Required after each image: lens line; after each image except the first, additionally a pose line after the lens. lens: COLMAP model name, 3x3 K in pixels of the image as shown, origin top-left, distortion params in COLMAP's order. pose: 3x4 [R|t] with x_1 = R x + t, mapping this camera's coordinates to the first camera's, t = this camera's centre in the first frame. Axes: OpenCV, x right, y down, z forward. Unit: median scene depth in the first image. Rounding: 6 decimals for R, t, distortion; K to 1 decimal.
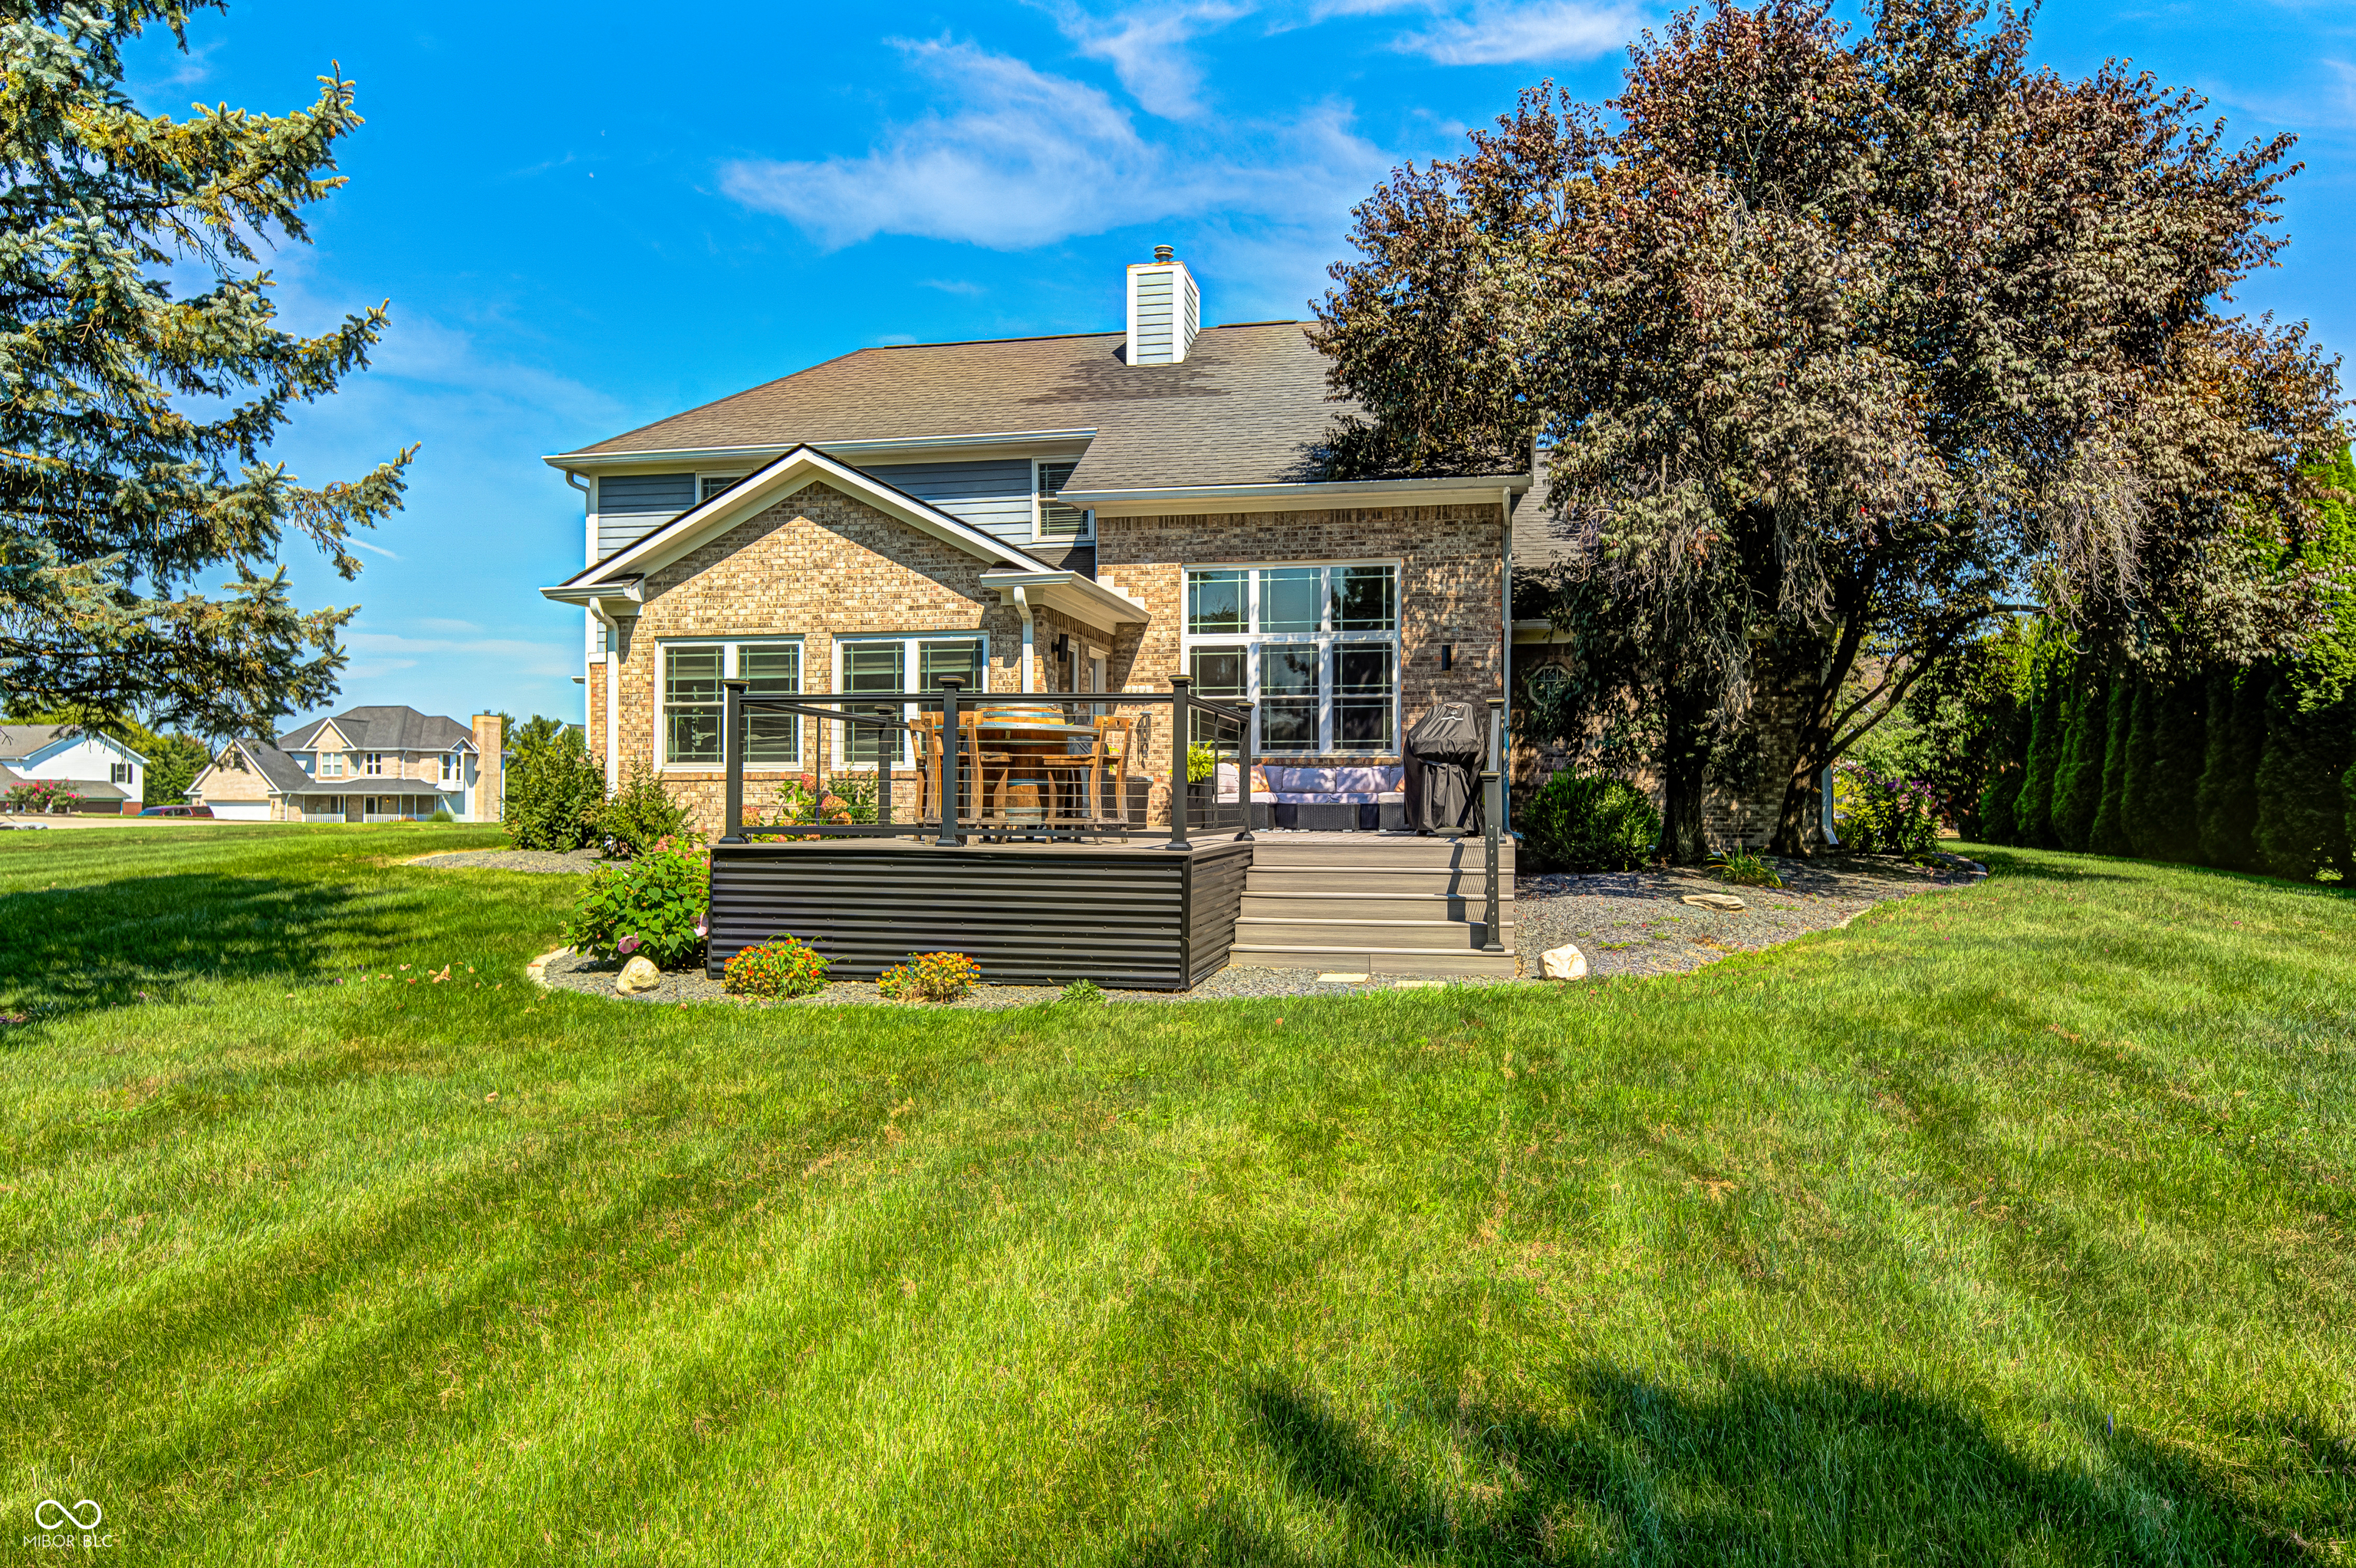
lens RADIAL K [[1603.5, 0, 1175.9], [0, 1603.5, 791.9], [0, 0, 1]] dist [0.033755, 0.001354]
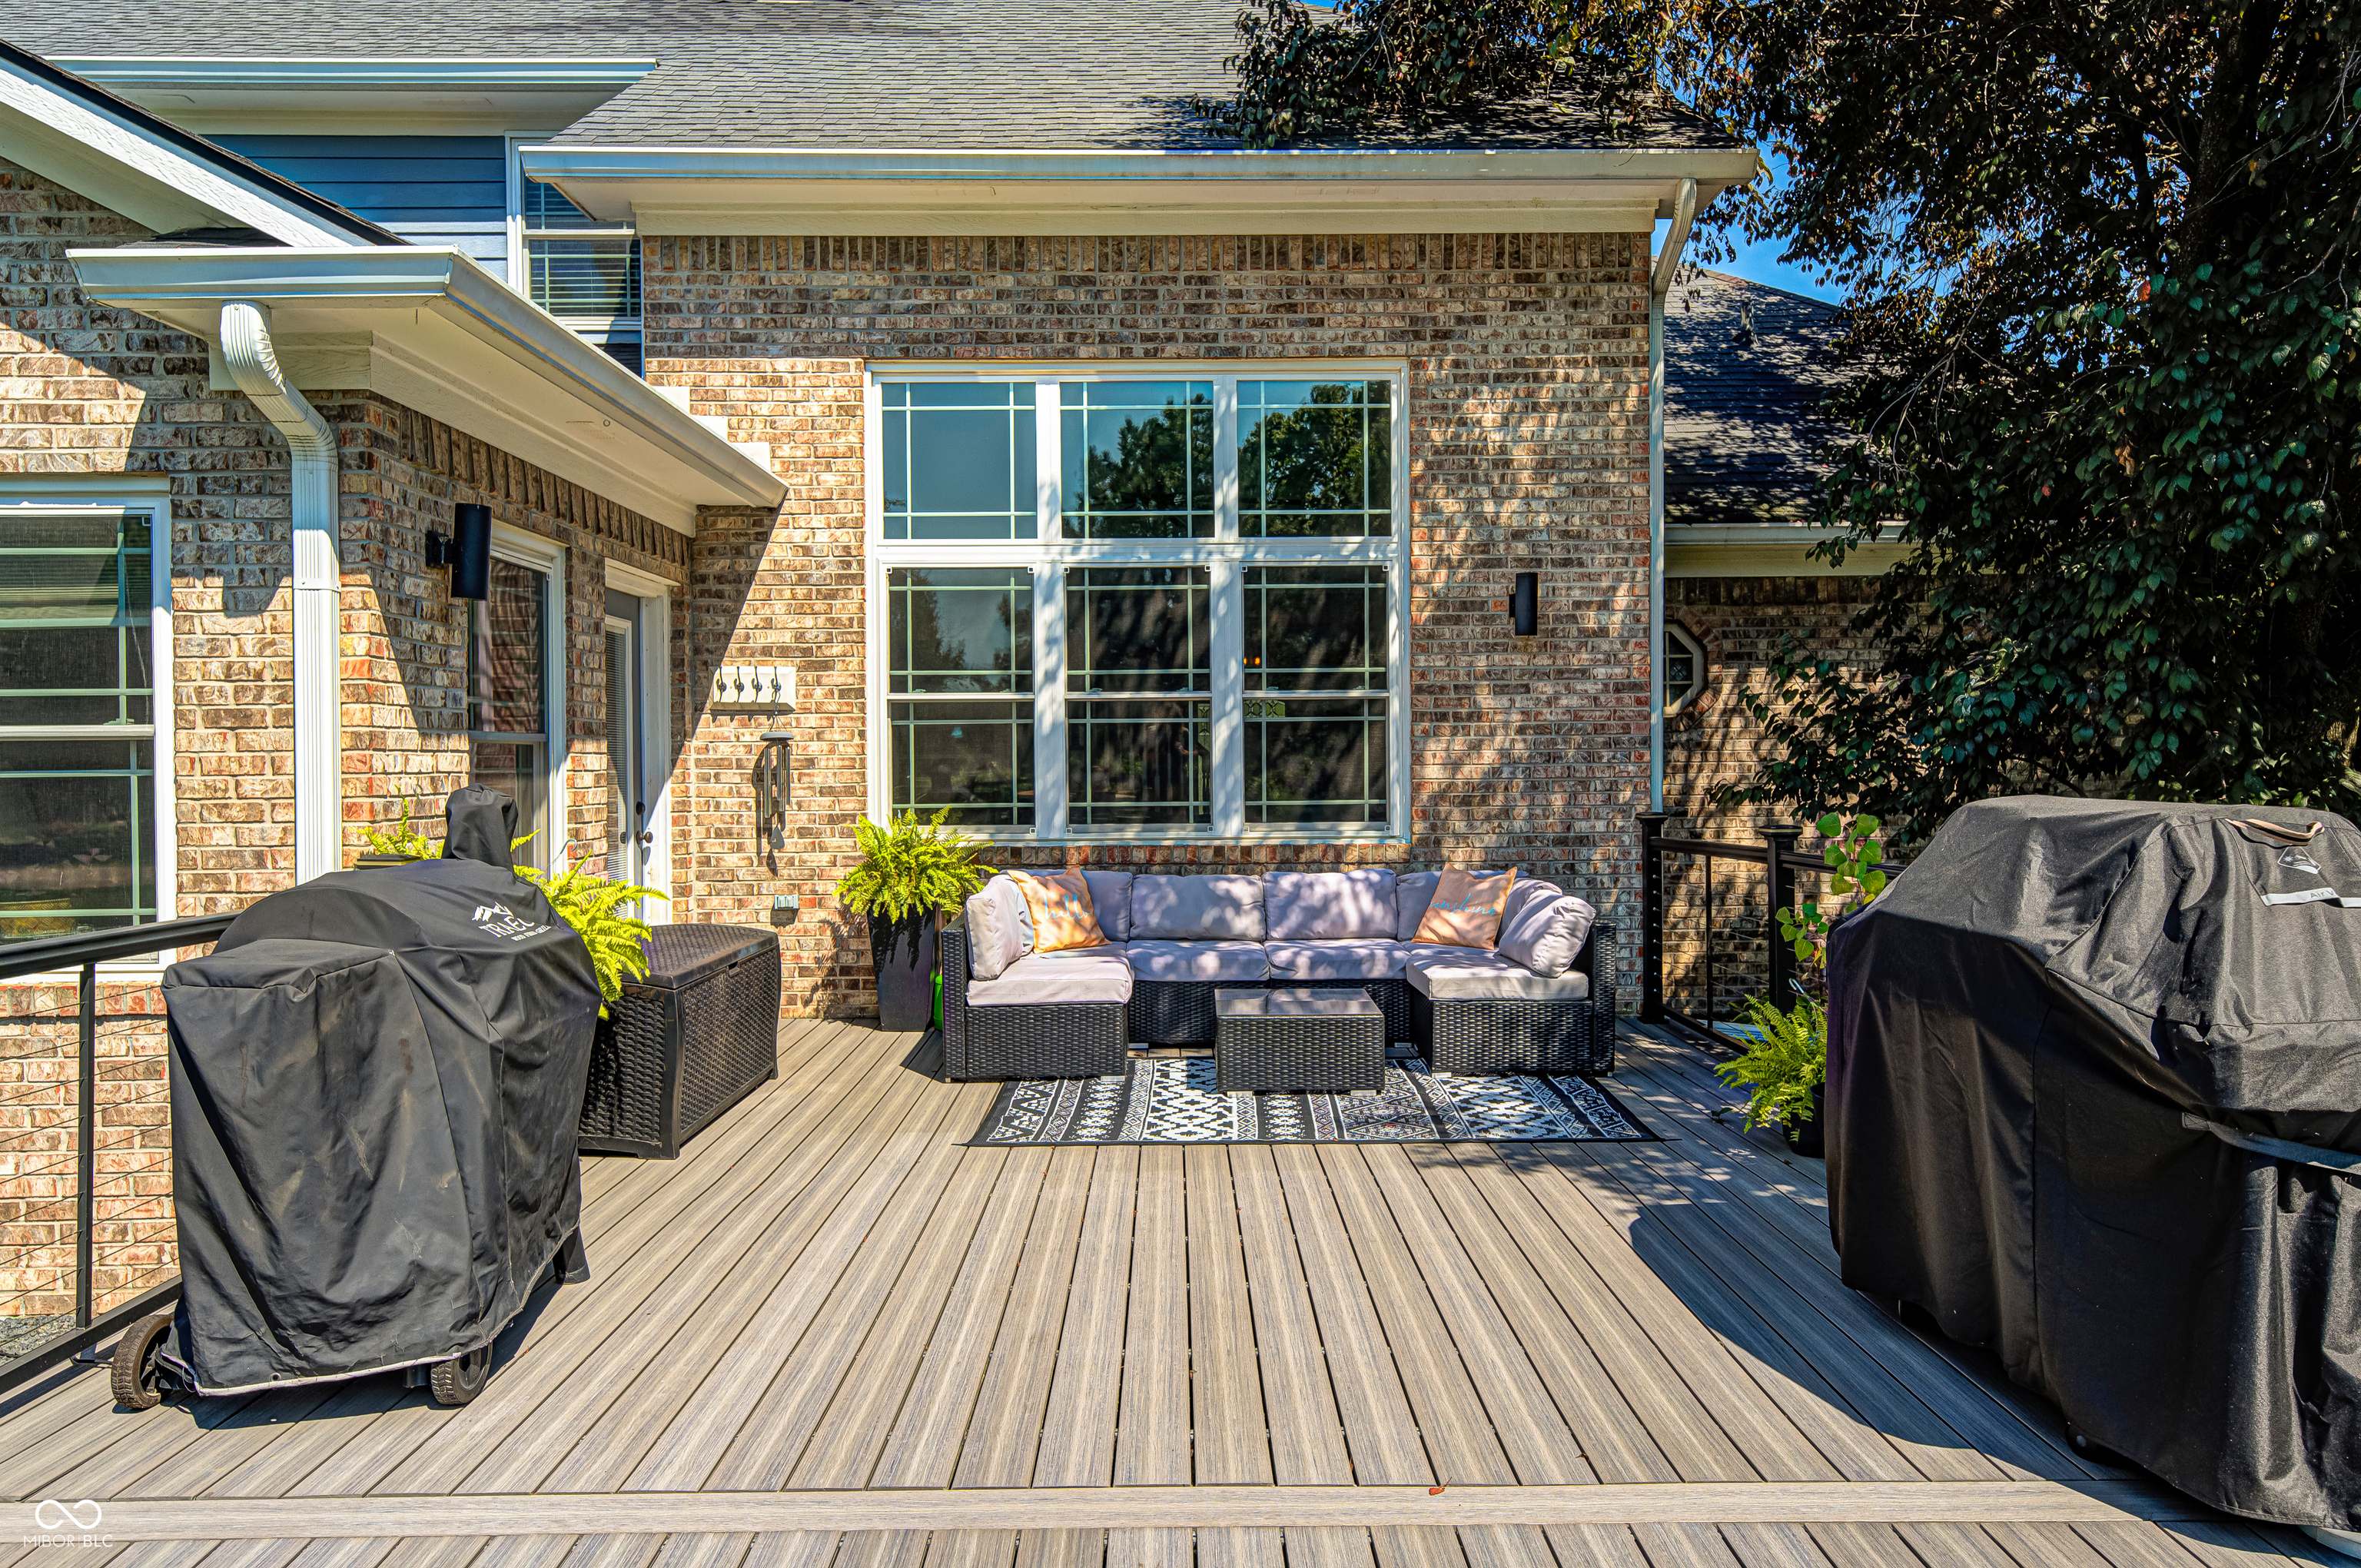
lens RADIAL K [[1607.2, 0, 1181.7], [0, 1607.2, 773.1], [0, 0, 1]] dist [0.033755, 0.001354]
pose [[0.977970, -0.009302, 0.208536, -0.004045], [0.005592, 0.999816, 0.018370, -0.047495], [-0.208669, -0.016799, 0.977842, 0.600917]]
